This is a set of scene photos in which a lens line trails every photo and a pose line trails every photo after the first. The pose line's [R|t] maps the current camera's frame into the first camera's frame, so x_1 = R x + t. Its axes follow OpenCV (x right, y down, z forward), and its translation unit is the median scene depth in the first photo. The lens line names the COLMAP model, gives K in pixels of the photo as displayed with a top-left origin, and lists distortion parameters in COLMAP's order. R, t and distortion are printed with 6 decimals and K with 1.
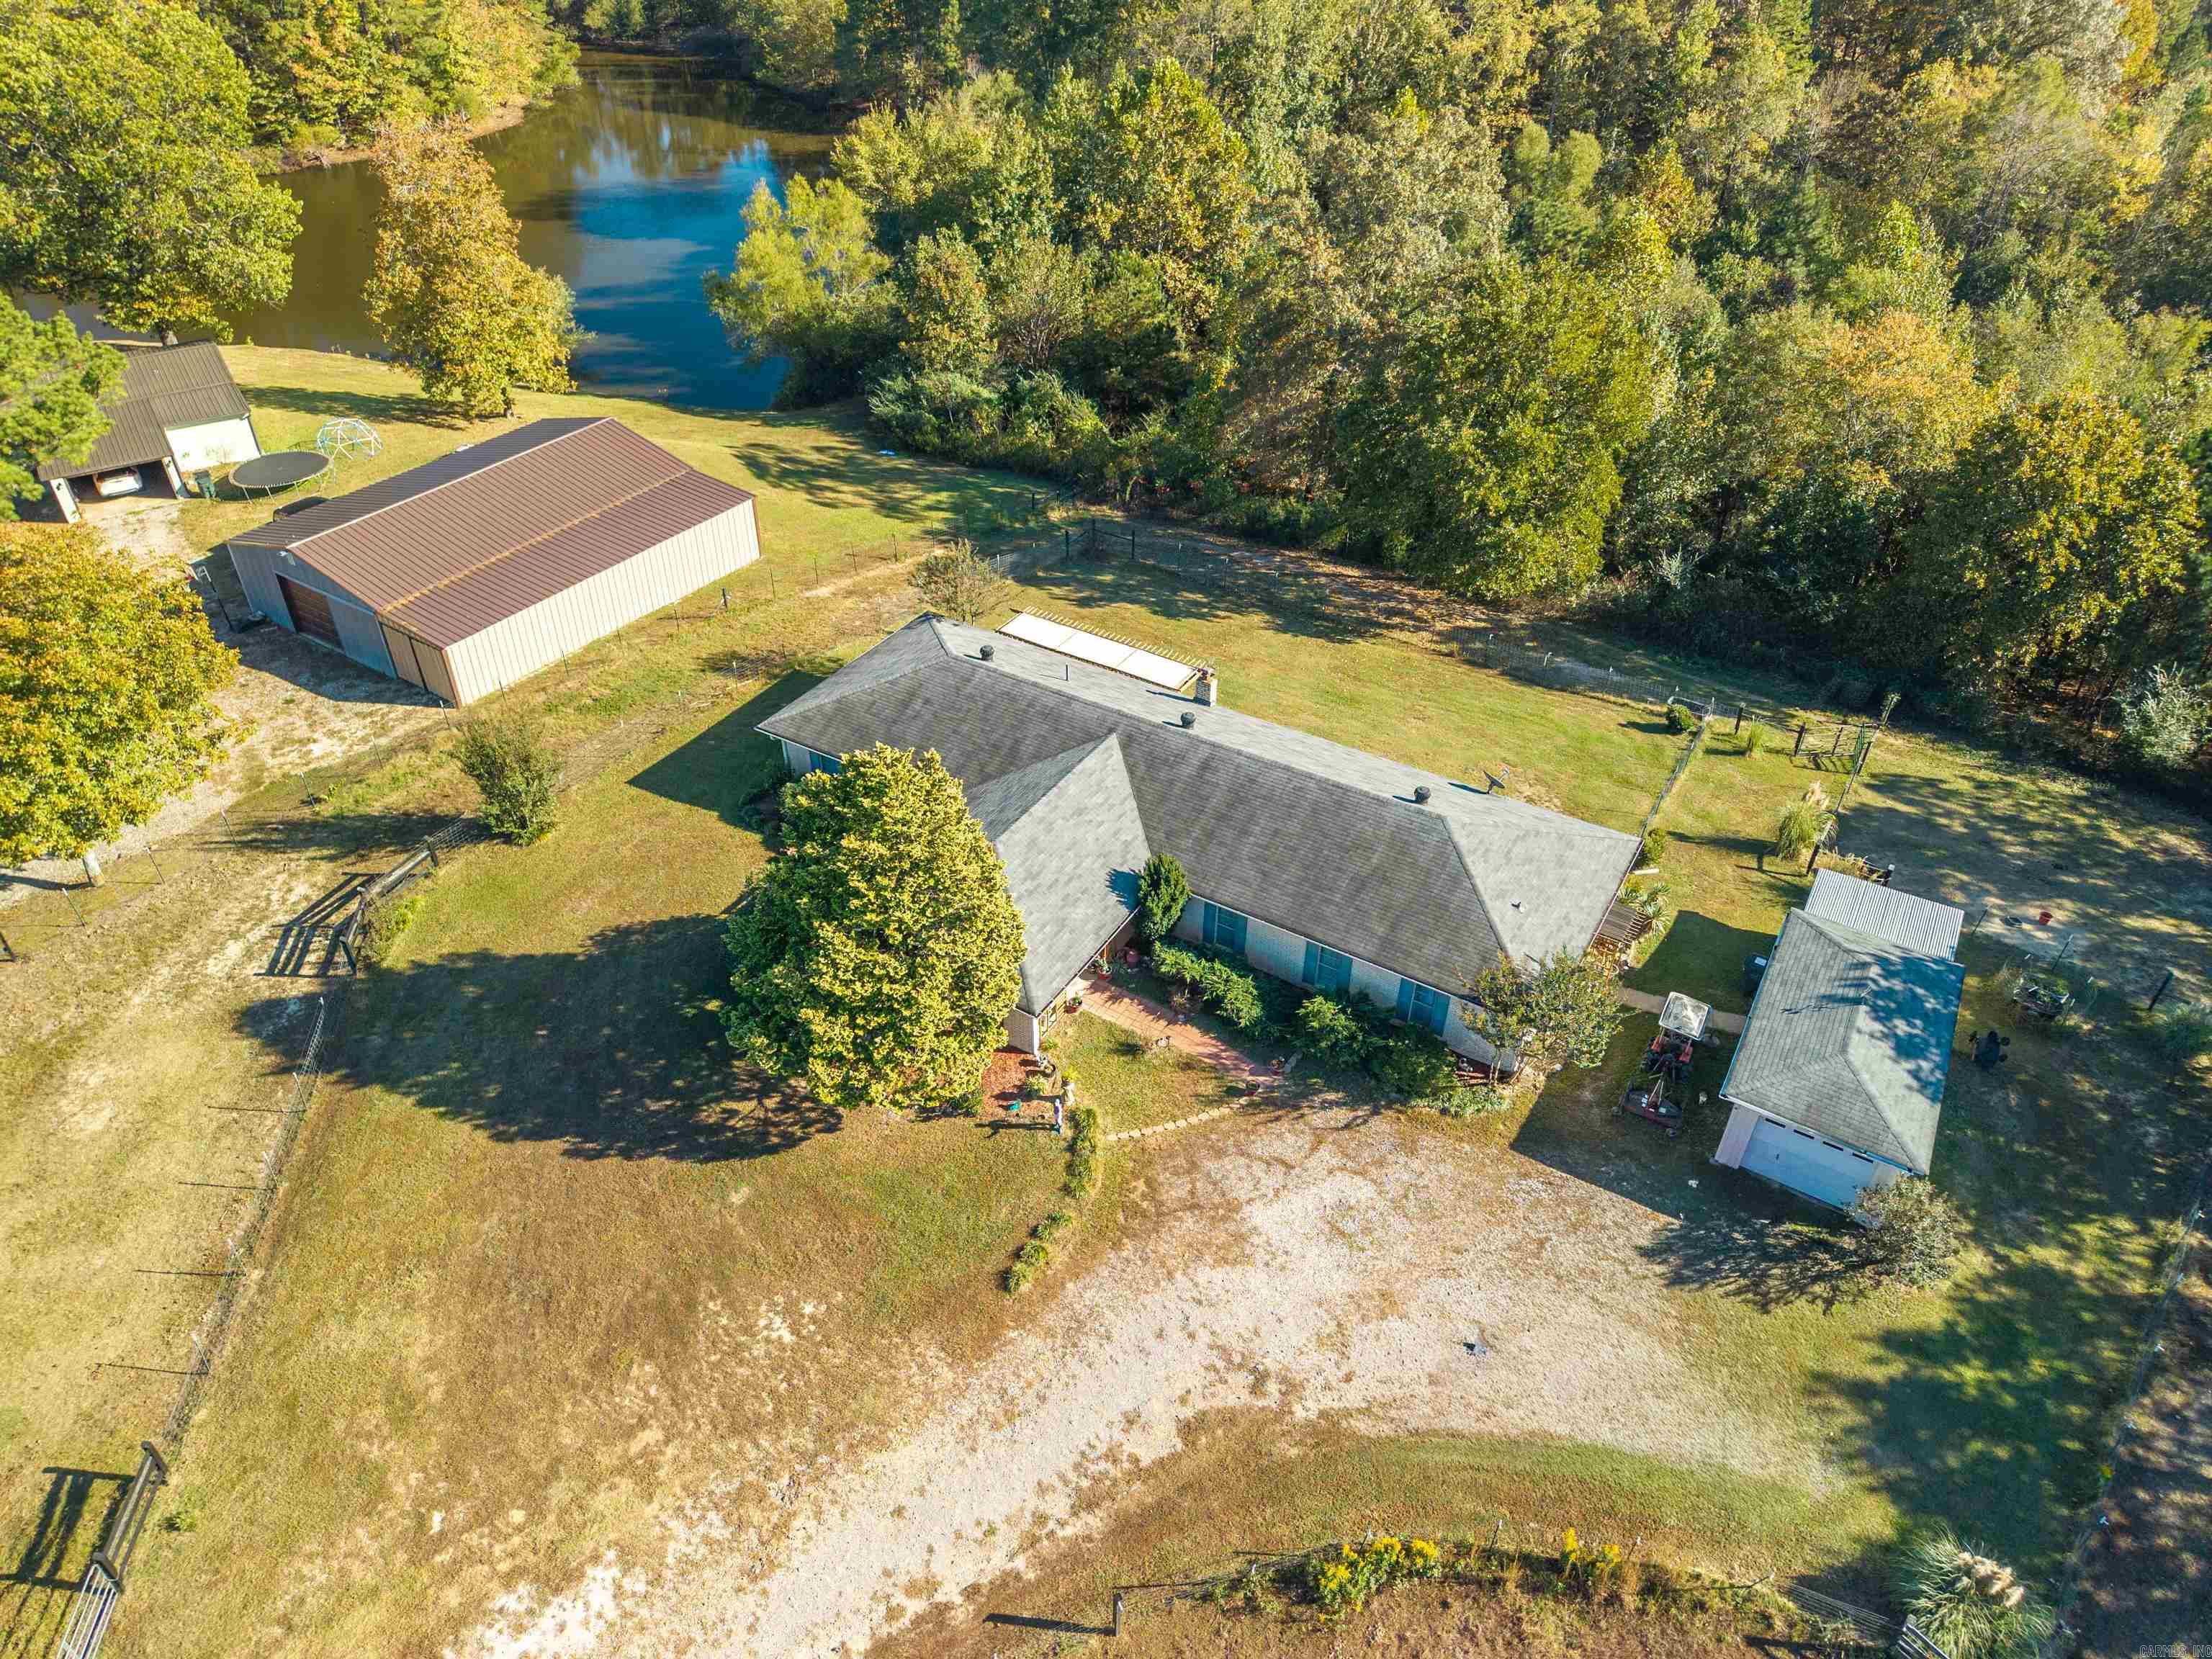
lens RADIAL K [[1471.4, 0, 1089.4], [0, 1471.4, 826.8], [0, 0, 1]] dist [0.048855, -0.059827]
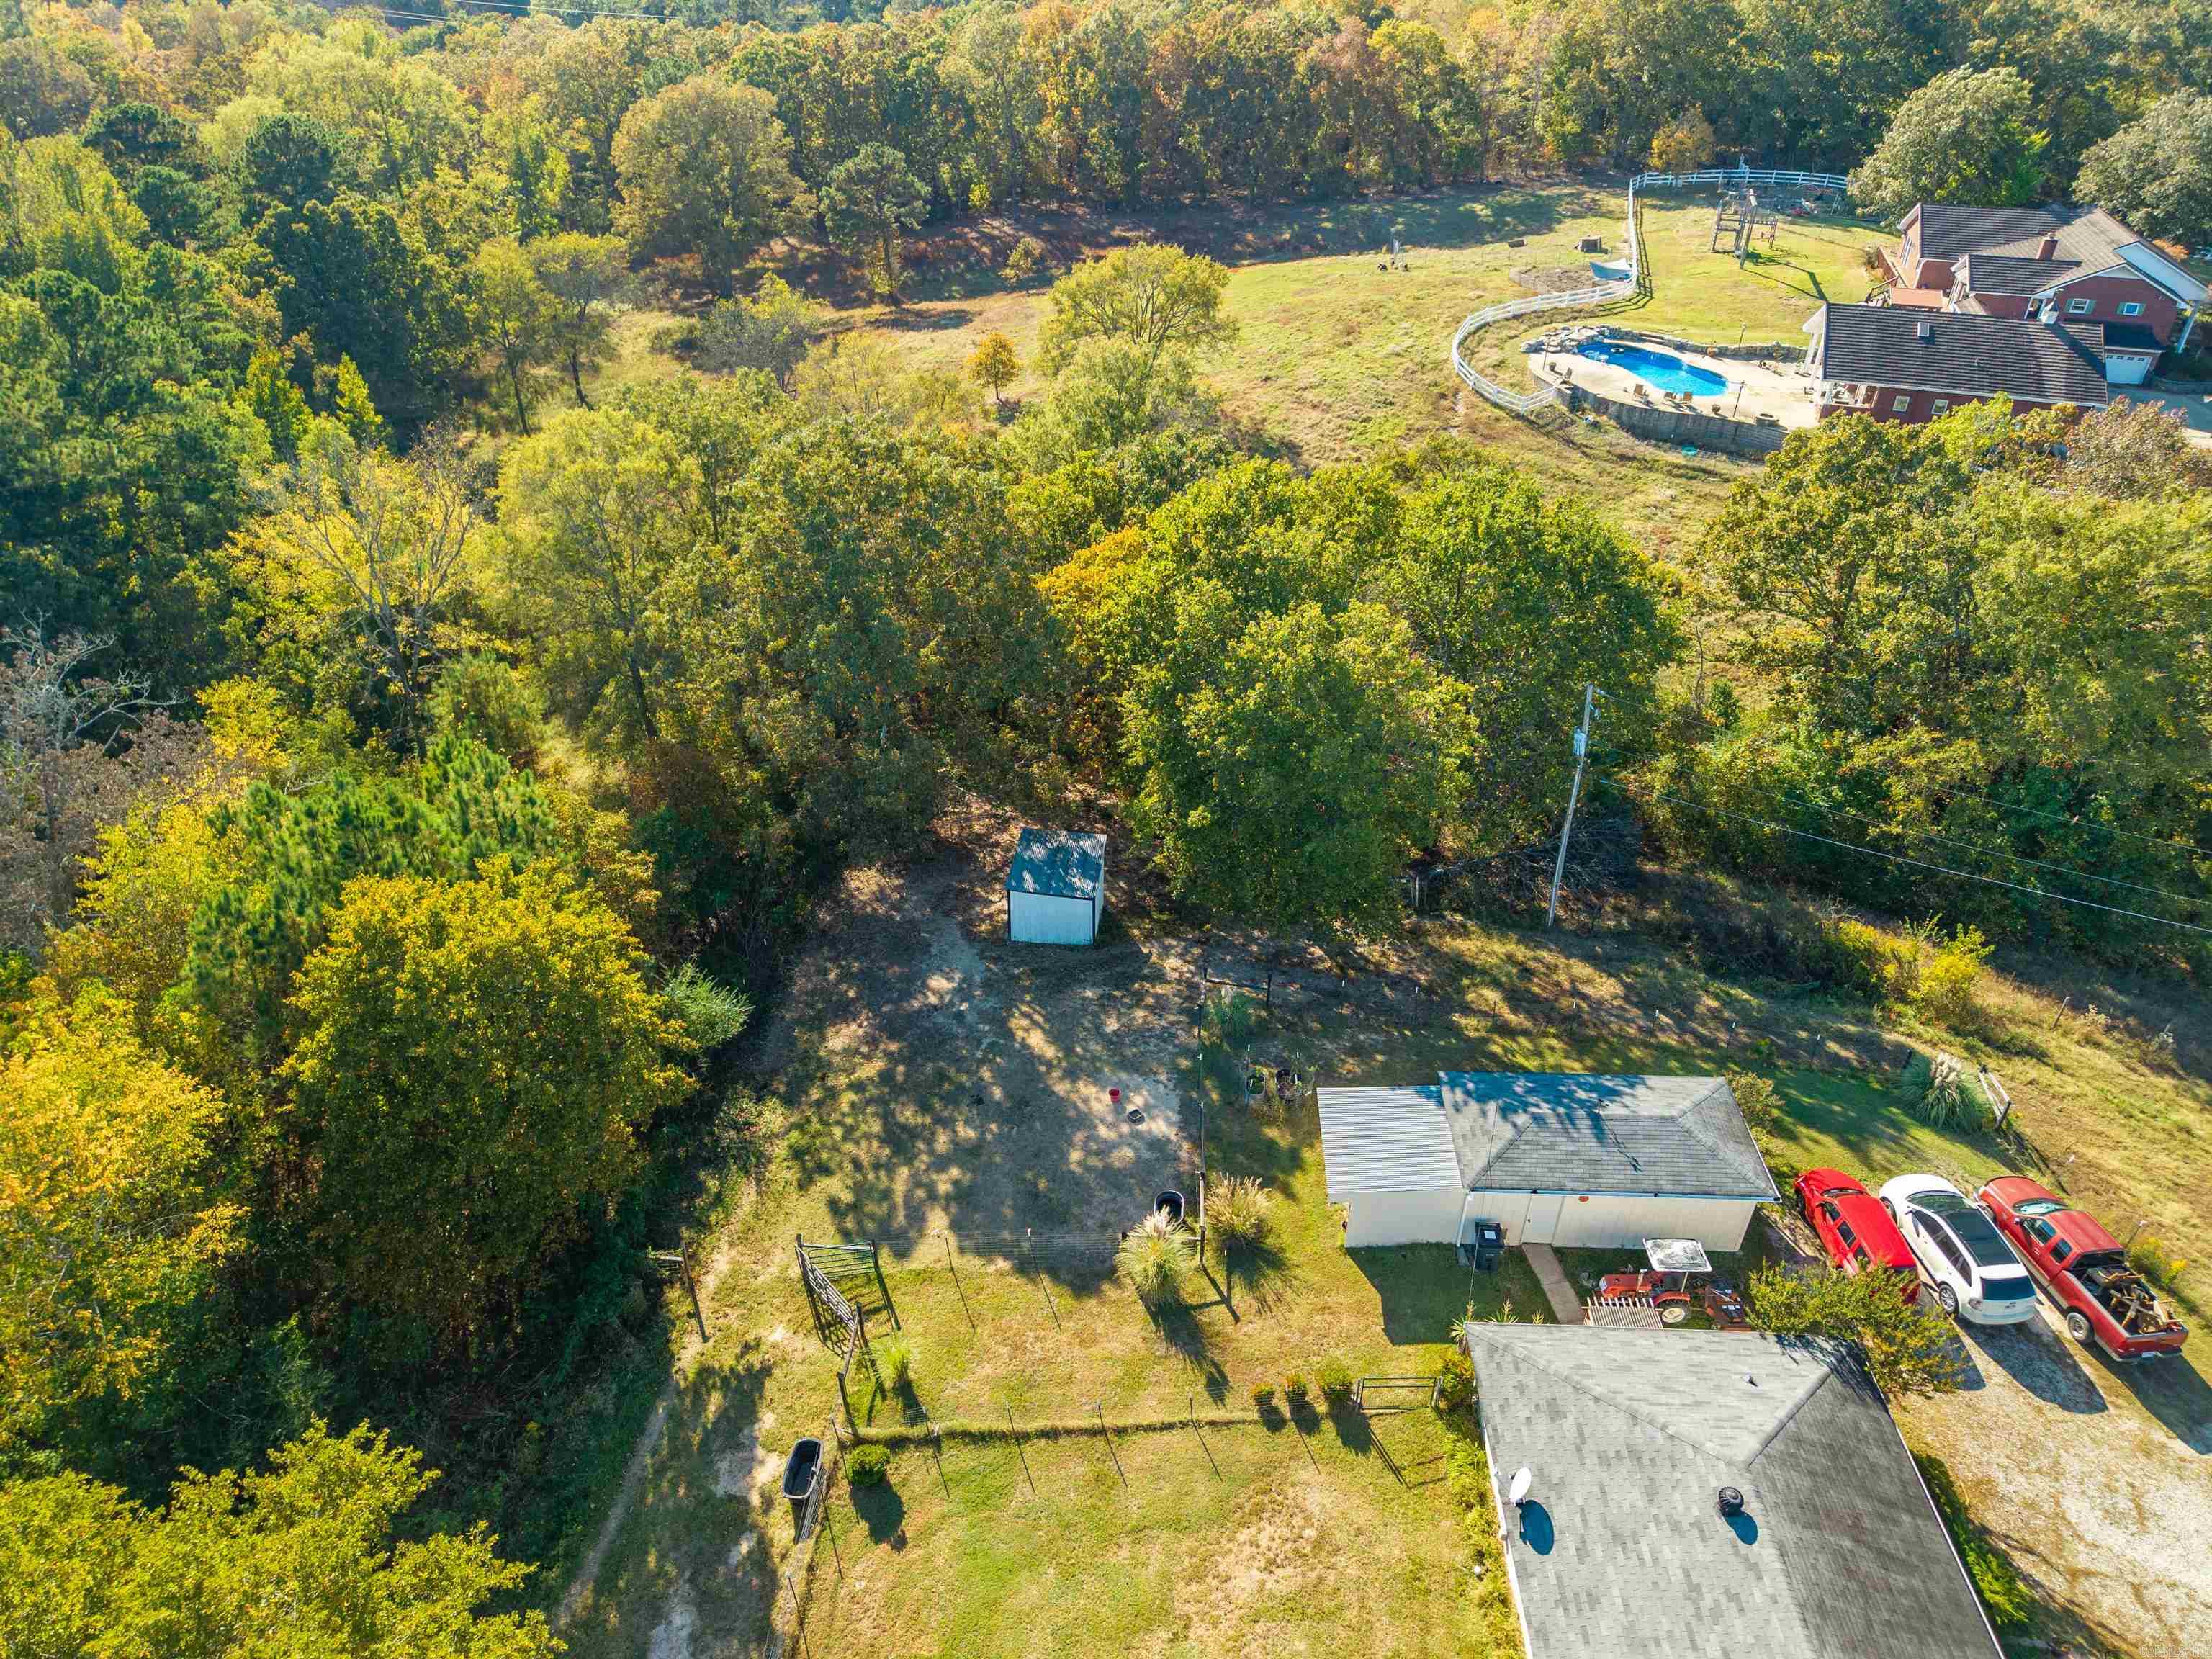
lens RADIAL K [[1445.0, 0, 1113.9], [0, 1445.0, 862.7], [0, 0, 1]] dist [0.012937, -0.000677]
pose [[-0.499814, -0.519627, 0.692946, 0.026648], [0.505914, 0.474230, 0.720526, -0.399099], [-0.703020, 0.710700, 0.025859, 0.479025]]
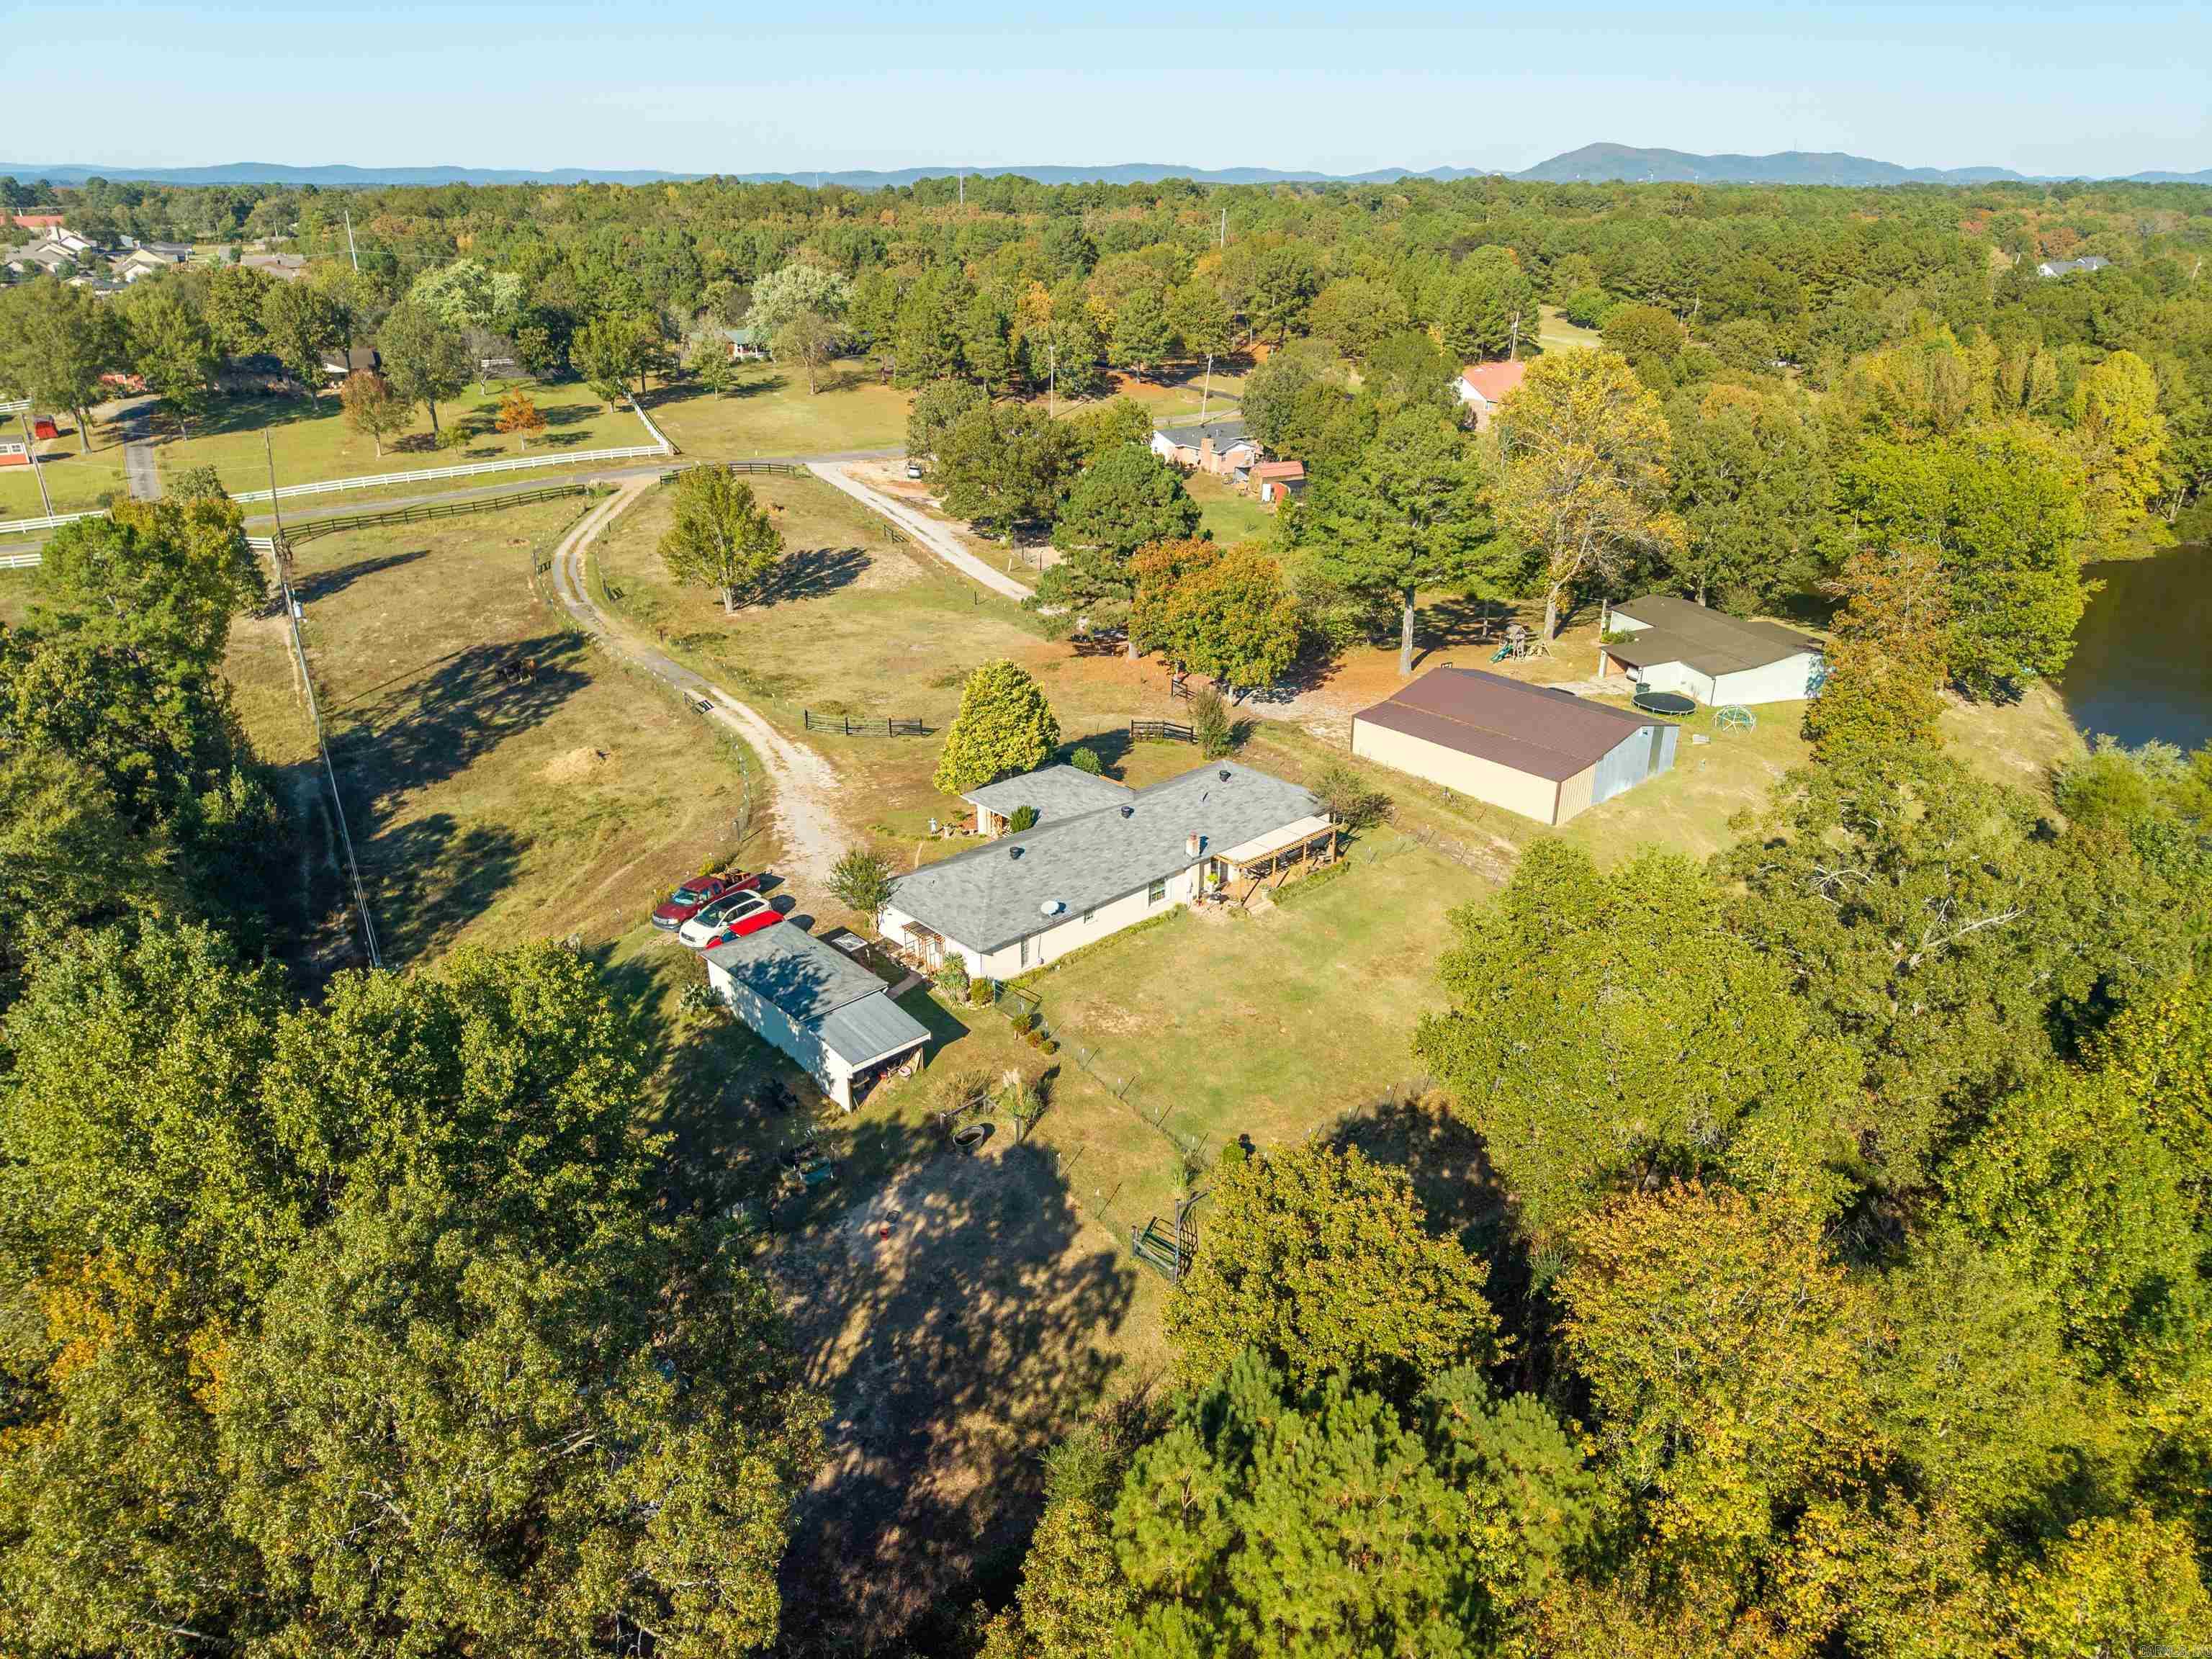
lens RADIAL K [[1445.0, 0, 1113.9], [0, 1445.0, 862.7], [0, 0, 1]] dist [0.012937, -0.000677]
pose [[-0.259006, 0.403311, -0.877643, 0.820986], [-0.587264, 0.655646, 0.474605, -0.432513], [0.766836, 0.638333, 0.067034, 0.485865]]
